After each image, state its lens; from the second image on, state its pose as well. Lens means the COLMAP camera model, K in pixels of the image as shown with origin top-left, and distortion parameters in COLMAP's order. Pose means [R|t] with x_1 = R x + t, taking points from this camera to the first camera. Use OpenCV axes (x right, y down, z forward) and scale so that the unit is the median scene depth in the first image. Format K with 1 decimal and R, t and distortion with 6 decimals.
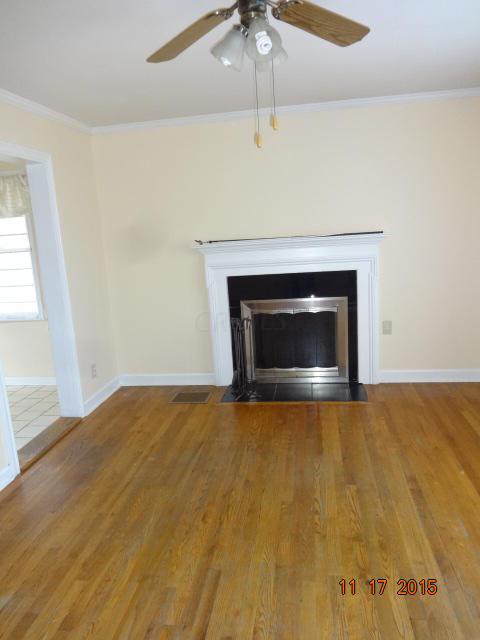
lens RADIAL K [[480.1, 0, 240.0], [0, 480.1, 320.0], [0, 0, 1]] dist [0.003977, -0.008567]
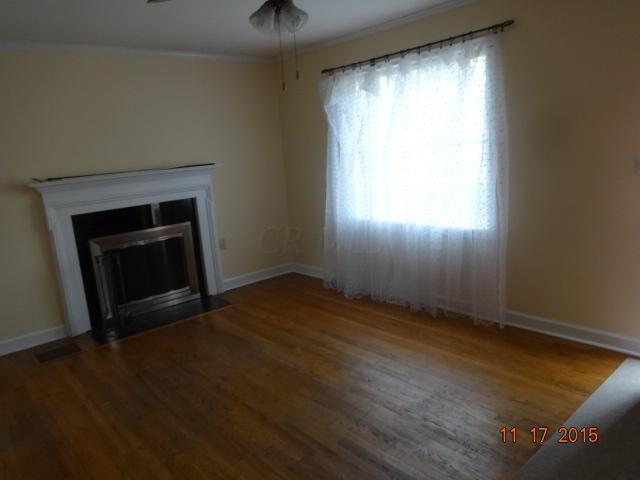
lens RADIAL K [[480.1, 0, 320.0], [0, 480.1, 240.0], [0, 0, 1]] dist [0.003977, -0.008567]
pose [[0.658240, -0.140179, 0.739642, -0.408558], [0.182041, 0.982991, 0.024293, 0.021702], [-0.730466, 0.118654, 0.672562, 0.021870]]
